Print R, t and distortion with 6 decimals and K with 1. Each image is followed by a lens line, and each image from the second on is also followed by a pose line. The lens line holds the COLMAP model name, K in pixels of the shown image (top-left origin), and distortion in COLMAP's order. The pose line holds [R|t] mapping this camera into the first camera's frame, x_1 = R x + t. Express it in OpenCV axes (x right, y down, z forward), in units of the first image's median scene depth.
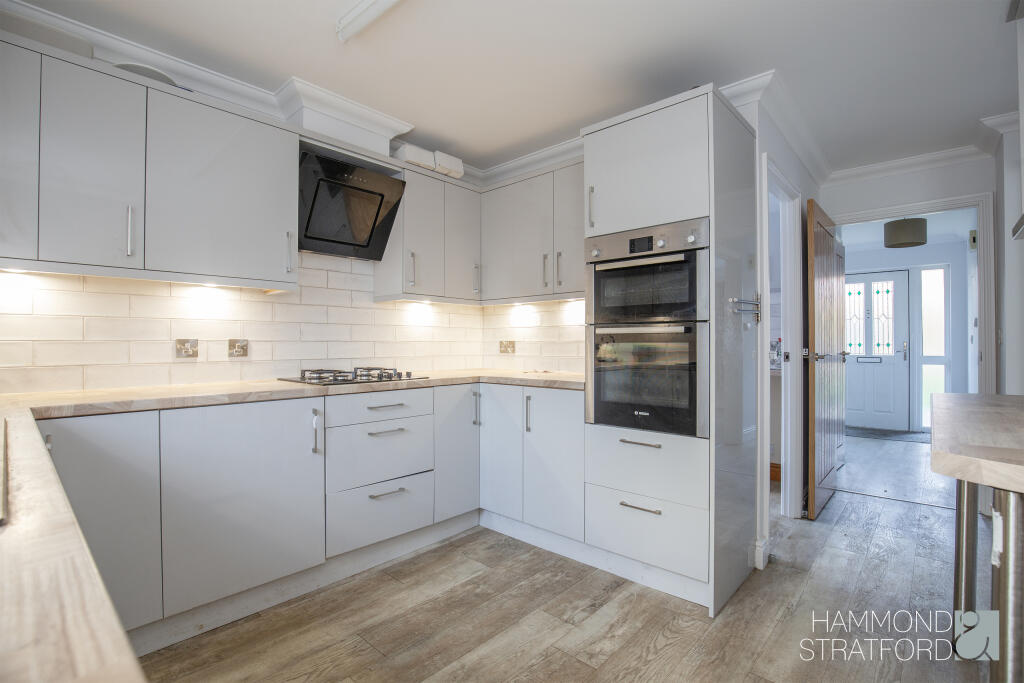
lens RADIAL K [[491.4, 0, 519.2], [0, 491.4, 344.3], [0, 0, 1]] dist [0.000124, 0.000034]
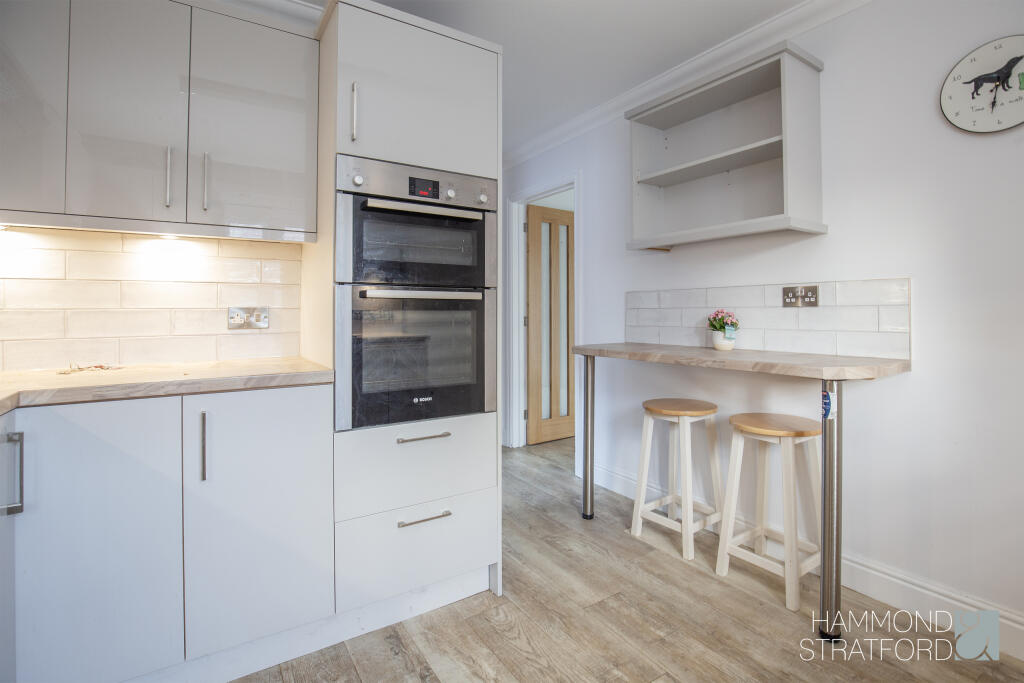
lens RADIAL K [[500.9, 0, 513.9], [0, 500.9, 309.7], [0, 0, 1]] dist [-0.003007, -0.000521]
pose [[0.245798, 0.005794, 0.969304, -0.381609], [0.003353, 0.999971, -0.006828, 0.000895], [-0.969315, 0.004929, 0.245772, 0.499984]]
